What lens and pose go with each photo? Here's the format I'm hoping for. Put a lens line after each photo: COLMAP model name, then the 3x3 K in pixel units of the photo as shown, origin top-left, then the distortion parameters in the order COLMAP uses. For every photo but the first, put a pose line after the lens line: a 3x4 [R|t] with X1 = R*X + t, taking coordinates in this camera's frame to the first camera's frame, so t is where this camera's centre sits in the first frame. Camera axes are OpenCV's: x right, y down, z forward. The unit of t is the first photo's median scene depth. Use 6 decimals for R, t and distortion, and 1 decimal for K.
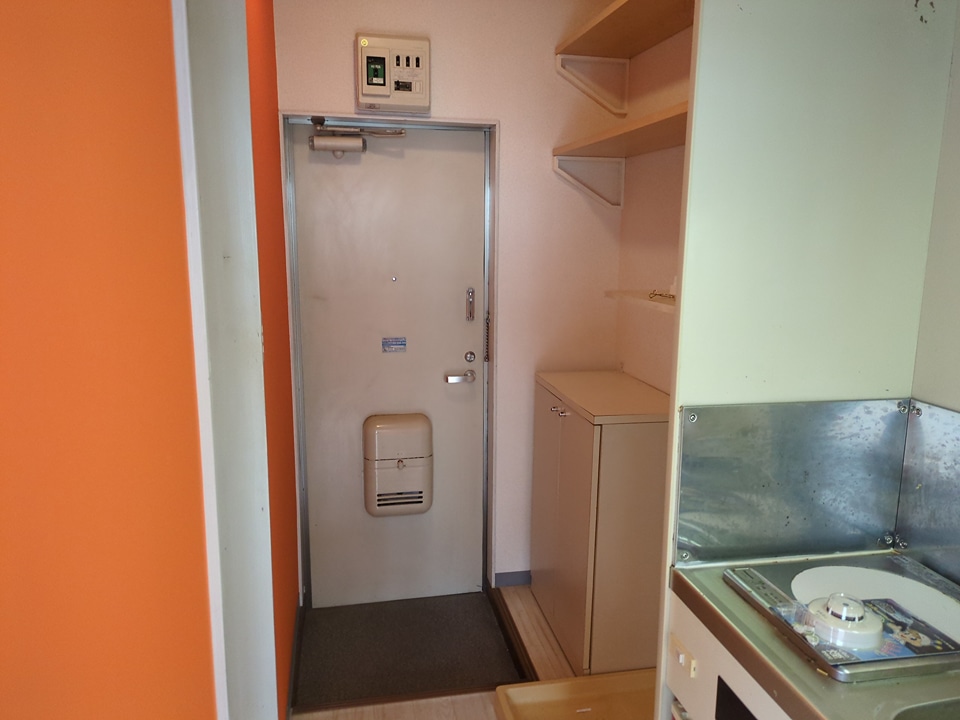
lens RADIAL K [[691.5, 0, 480.0], [0, 691.5, 360.0], [0, 0, 1]] dist [-0.004014, -0.010766]
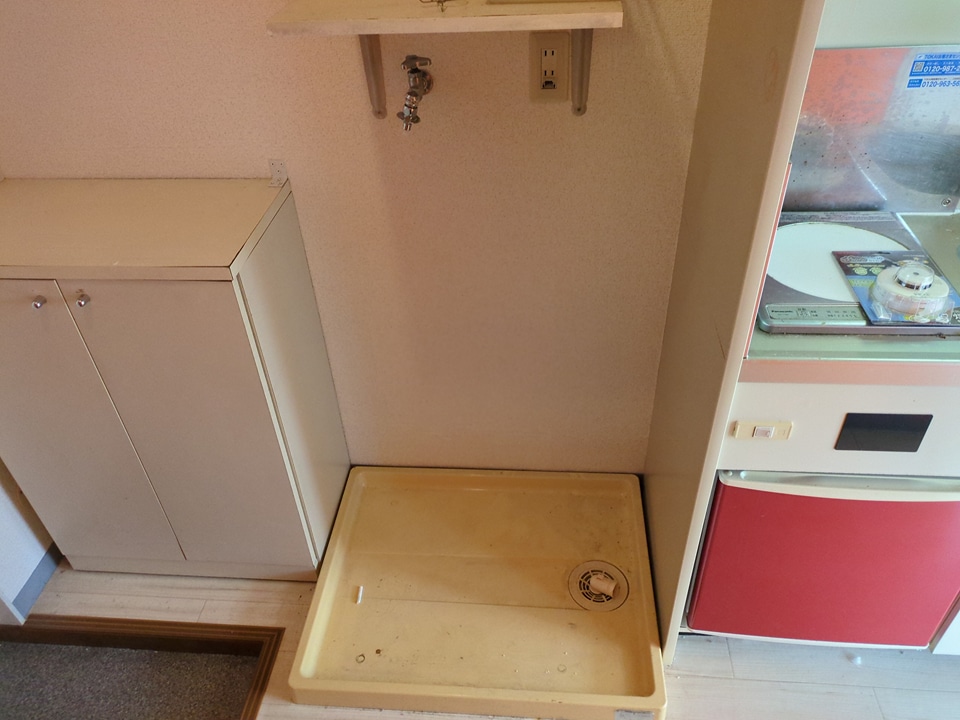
lens RADIAL K [[691.5, 0, 480.0], [0, 691.5, 360.0], [0, 0, 1]] dist [-0.004014, -0.010766]
pose [[0.260495, -0.626945, 0.734223, -0.426944], [0.212593, 0.779060, 0.589805, -0.261423], [-0.941778, 0.002449, 0.336225, 1.132687]]
